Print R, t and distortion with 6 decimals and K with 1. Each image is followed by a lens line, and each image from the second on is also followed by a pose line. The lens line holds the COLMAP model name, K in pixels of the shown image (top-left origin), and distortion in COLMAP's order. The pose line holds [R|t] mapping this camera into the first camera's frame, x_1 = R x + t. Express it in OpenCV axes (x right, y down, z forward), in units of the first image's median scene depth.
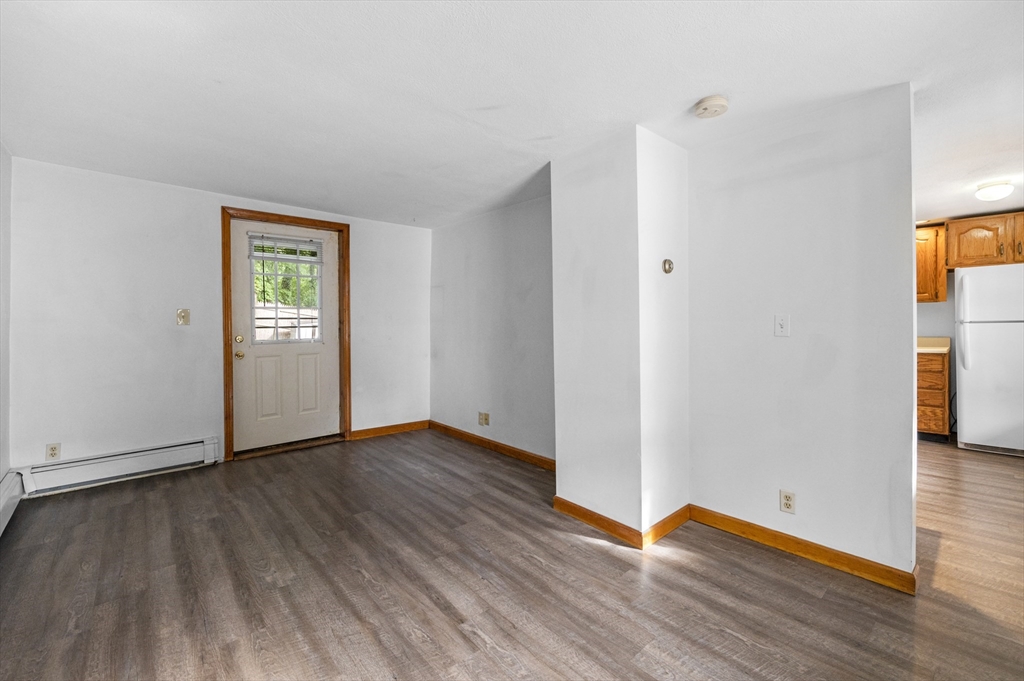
lens RADIAL K [[430.4, 0, 514.8], [0, 430.4, 323.8], [0, 0, 1]] dist [0.000170, -0.000099]
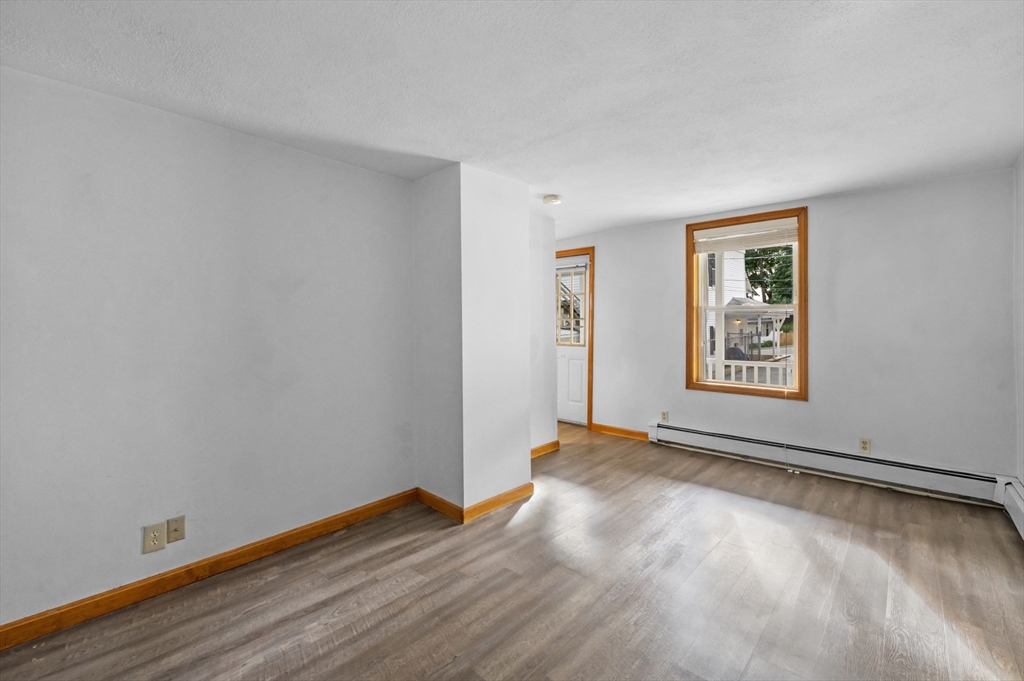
lens RADIAL K [[430.4, 0, 514.8], [0, 430.4, 323.8], [0, 0, 1]] dist [0.000170, -0.000099]
pose [[-0.106390, 0.011332, 0.994260, -0.793033], [0.008338, 0.999910, -0.010504, -0.006275], [-0.994289, 0.007172, -0.106475, 0.882569]]
